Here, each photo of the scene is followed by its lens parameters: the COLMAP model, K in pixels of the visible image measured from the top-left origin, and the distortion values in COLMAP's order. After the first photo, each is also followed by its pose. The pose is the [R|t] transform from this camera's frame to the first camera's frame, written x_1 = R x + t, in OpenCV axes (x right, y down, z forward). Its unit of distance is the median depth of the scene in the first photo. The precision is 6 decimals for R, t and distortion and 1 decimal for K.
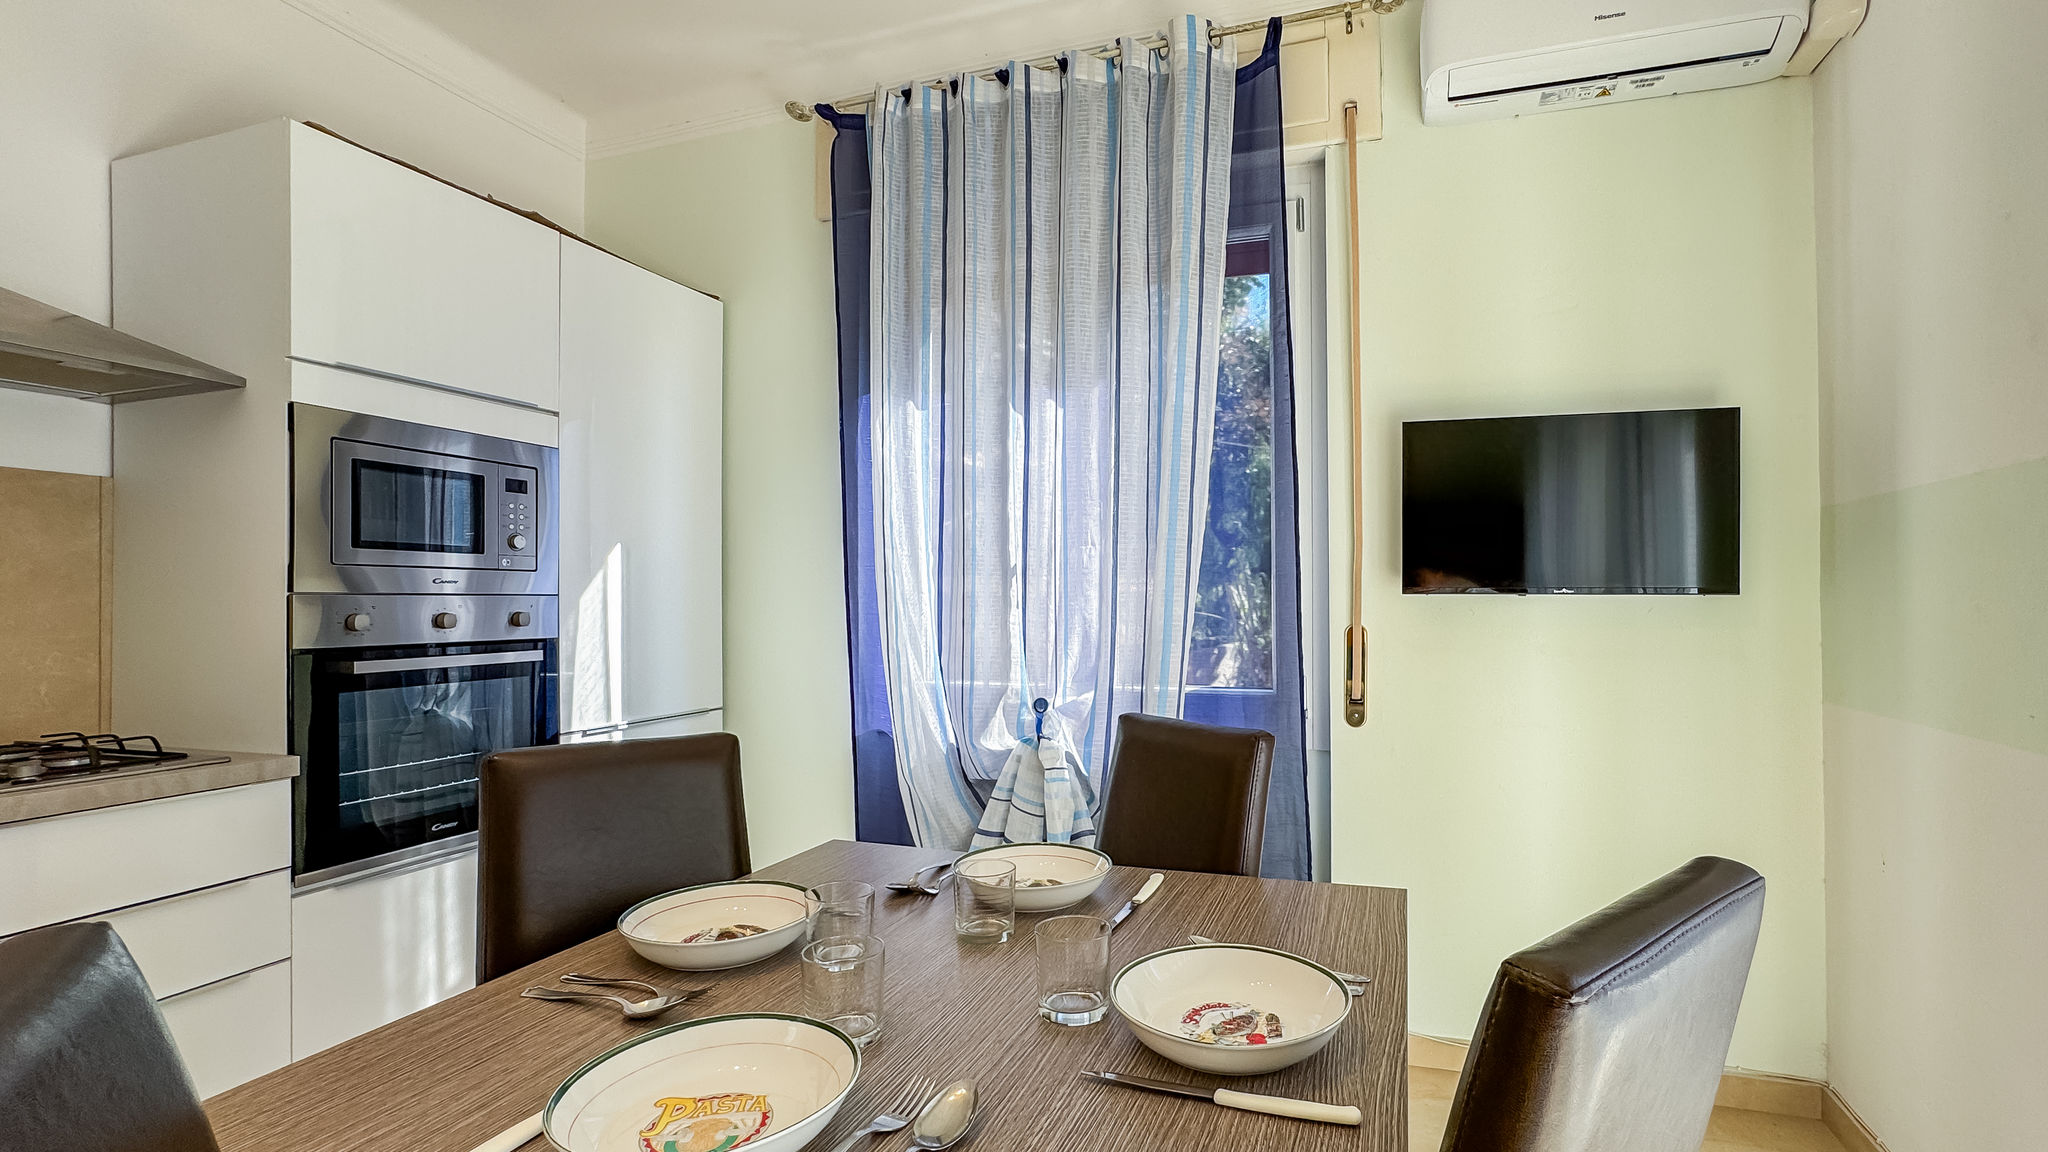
lens RADIAL K [[896.6, 0, 1146.1], [0, 896.6, 581.7], [0, 0, 1]] dist [-0.014324, 0.000146]
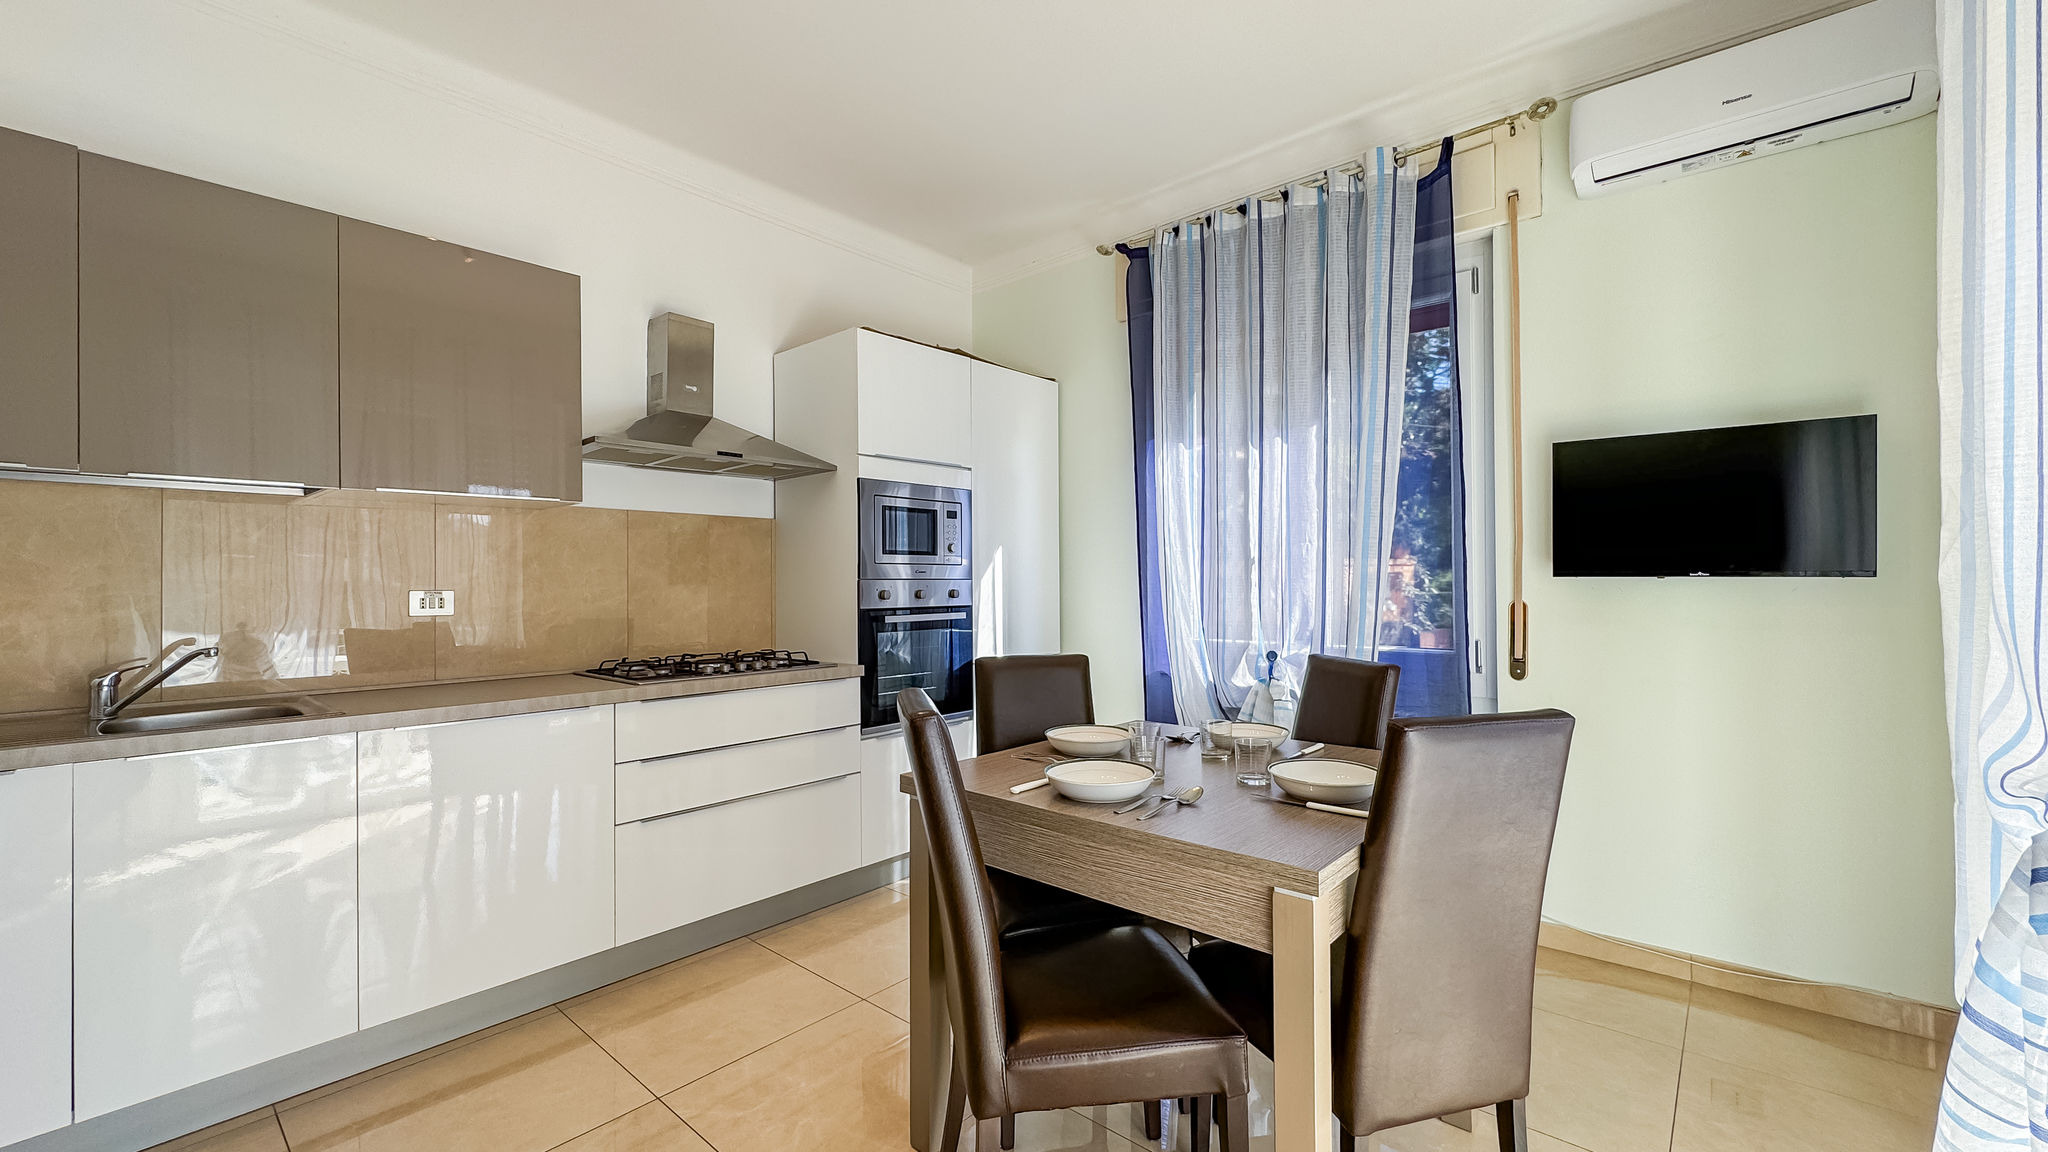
lens RADIAL K [[862.7, 0, 1069.4], [0, 862.7, 575.6], [0, 0, 1]] dist [0.002484, 0.000410]
pose [[0.922381, -0.003840, -0.386261, 0.118217], [0.009415, 0.999877, 0.012545, -0.009541], [0.386165, -0.015208, 0.922304, -0.390668]]
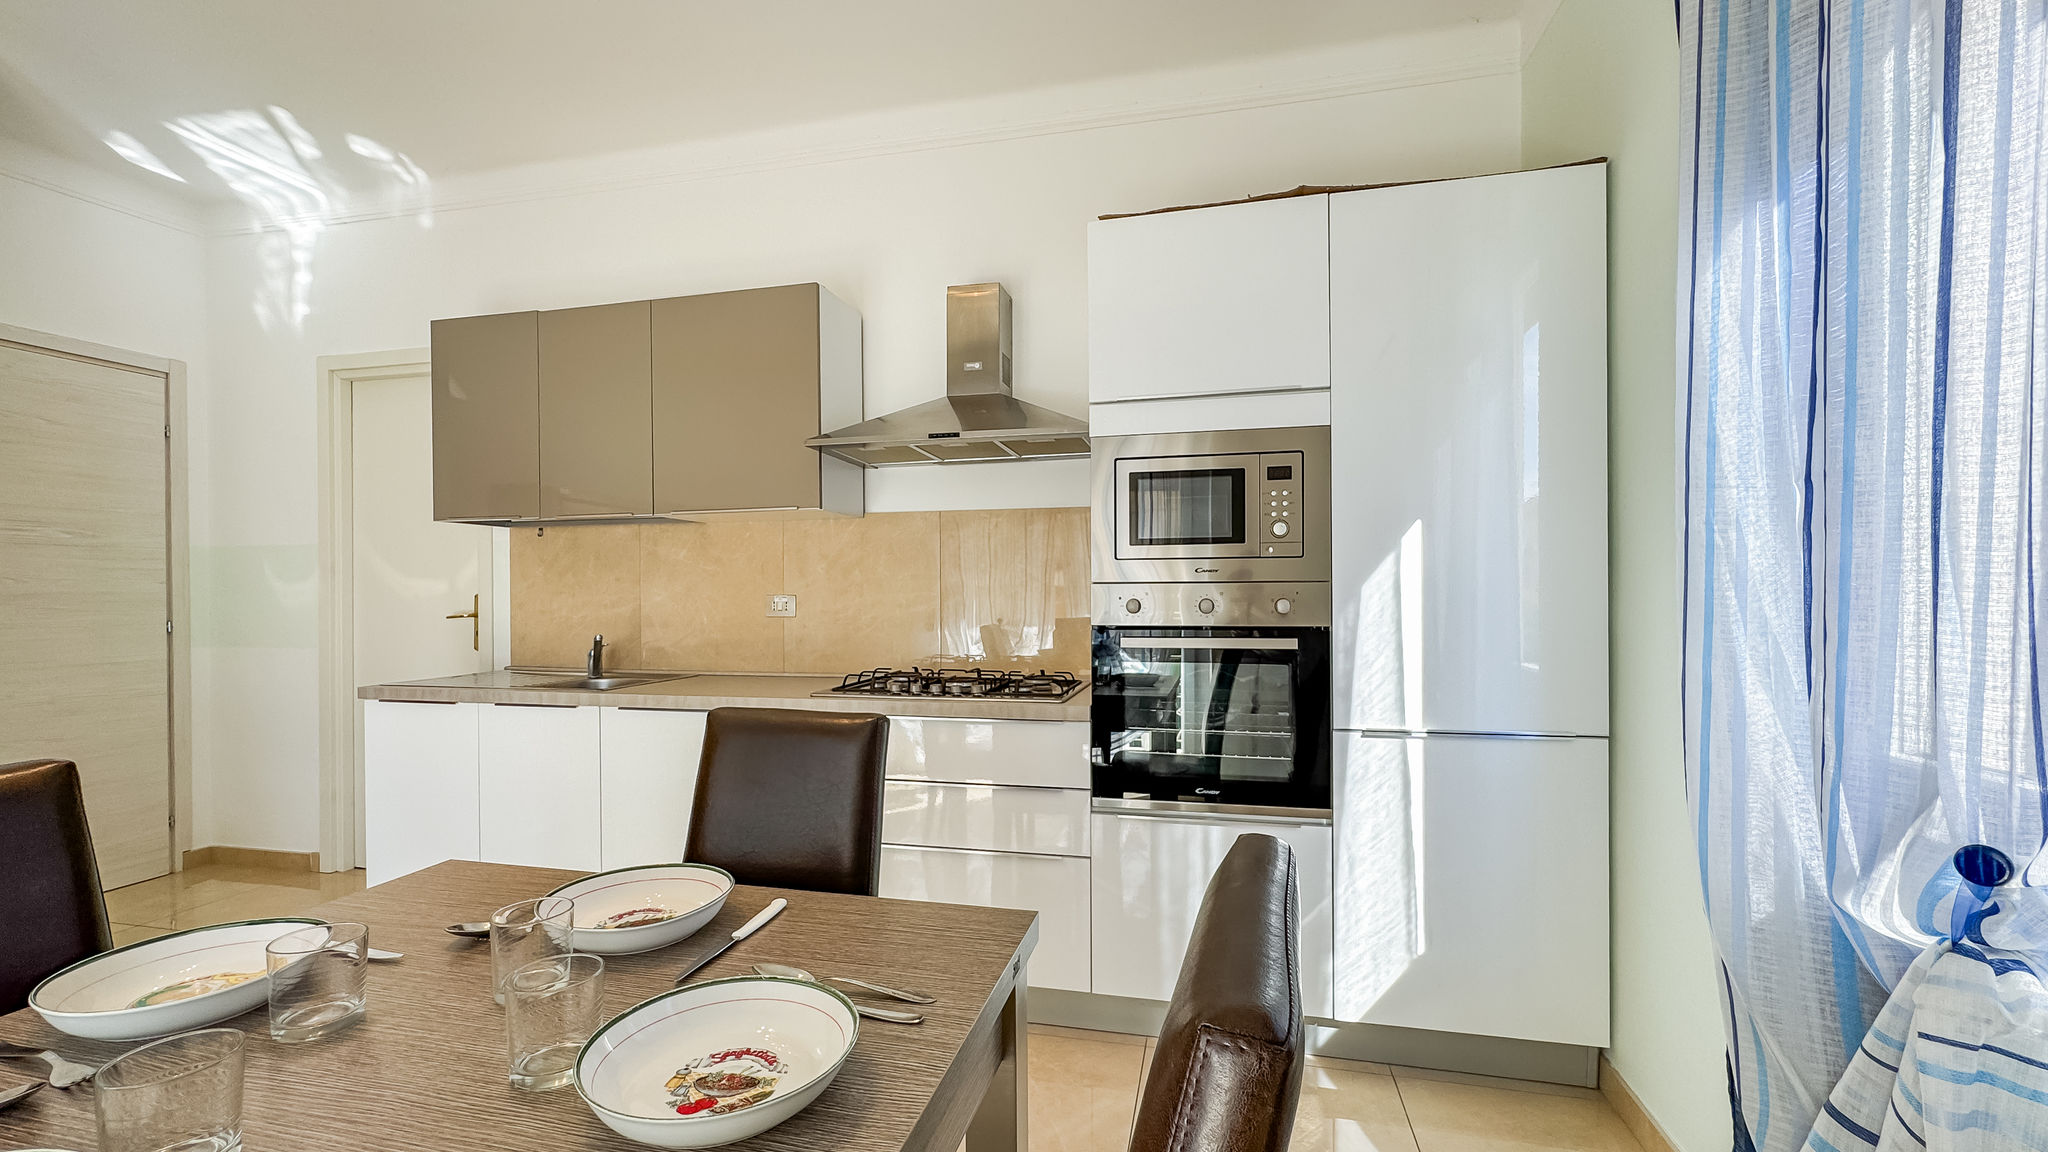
lens RADIAL K [[862.7, 0, 993.9], [0, 862.7, 593.8], [0, 0, 1]] dist [0.002484, 0.000410]
pose [[0.036069, 0.008224, -0.999315, 0.235681], [0.025701, 0.999628, 0.009154, 0.010724], [0.999019, -0.026014, 0.035844, 0.597818]]
